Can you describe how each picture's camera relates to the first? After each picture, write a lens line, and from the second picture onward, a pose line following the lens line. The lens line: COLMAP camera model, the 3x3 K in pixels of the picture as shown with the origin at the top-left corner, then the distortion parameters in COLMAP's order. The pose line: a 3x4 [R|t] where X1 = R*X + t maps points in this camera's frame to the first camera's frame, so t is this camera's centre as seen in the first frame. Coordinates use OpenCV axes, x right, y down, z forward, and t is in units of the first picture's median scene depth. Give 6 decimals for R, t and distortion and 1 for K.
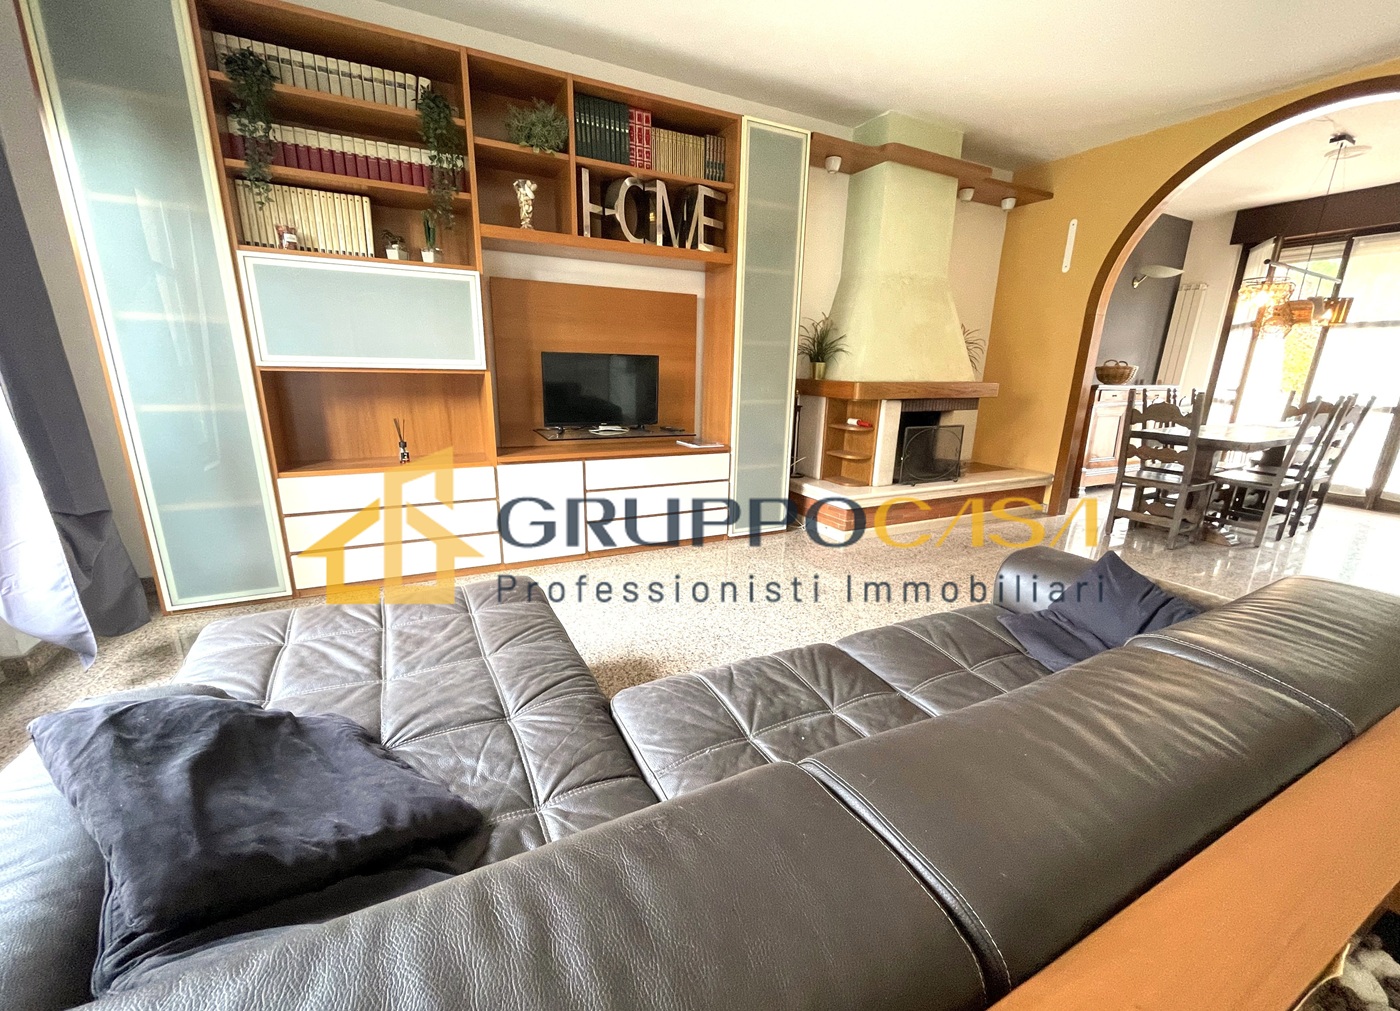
lens RADIAL K [[564.7, 0, 696.6], [0, 564.7, 509.2], [0, 0, 1]] dist [0.000275, 0.000138]
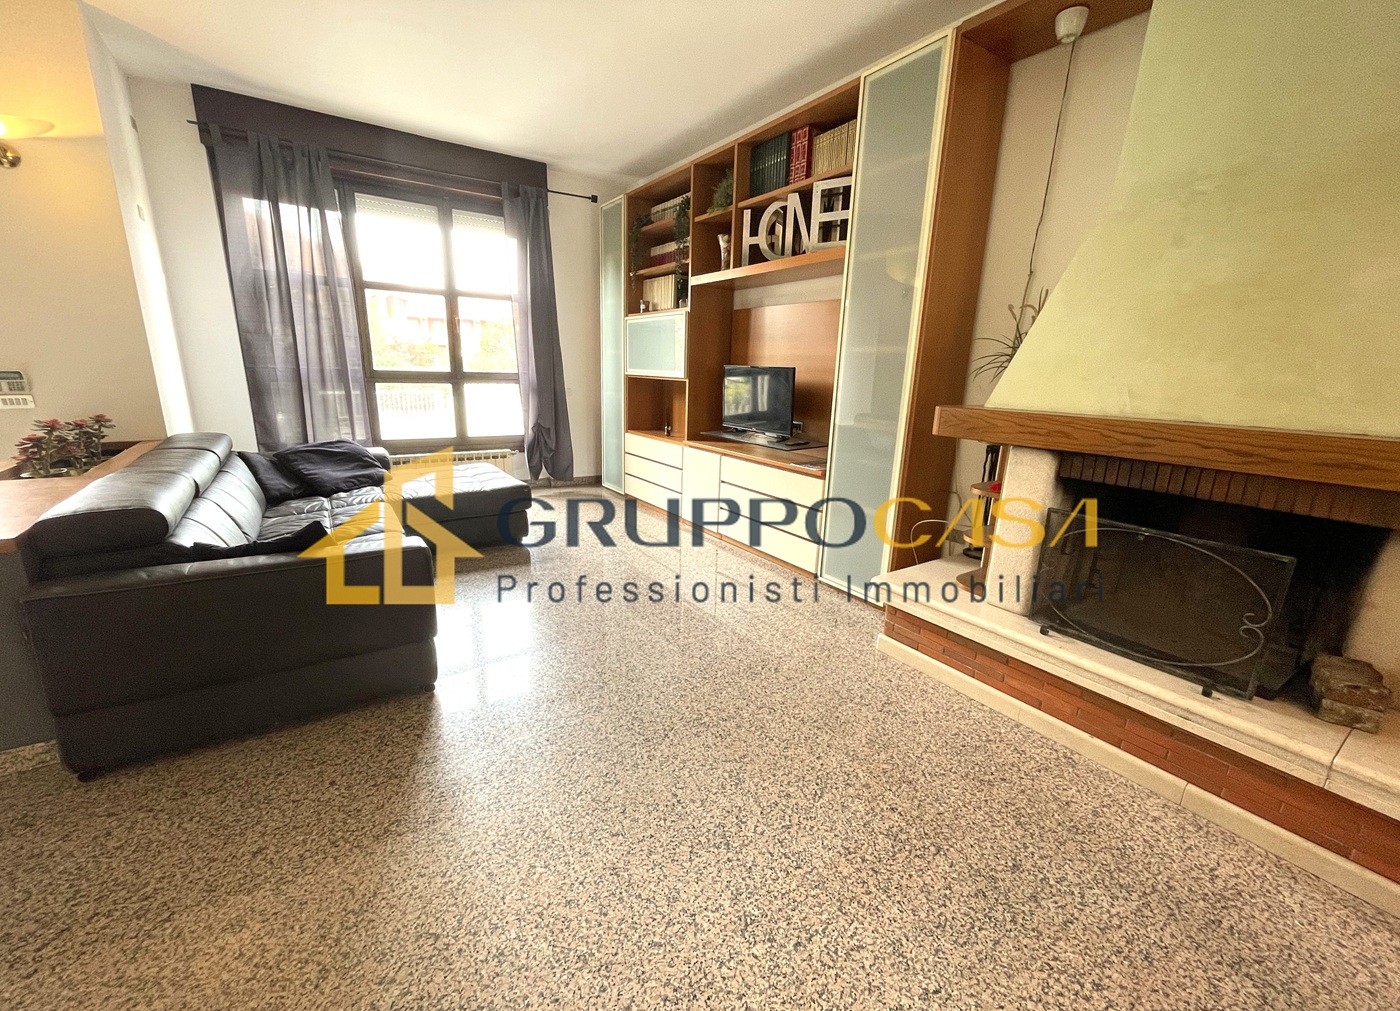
lens RADIAL K [[564.7, 0, 695.9], [0, 564.7, 504.0], [0, 0, 1]] dist [0.000275, 0.000138]
pose [[0.124208, 0.210145, -0.969748, 1.071768], [-0.288265, 0.942807, 0.167385, -0.194054], [0.949461, 0.258754, 0.177681, 0.859328]]
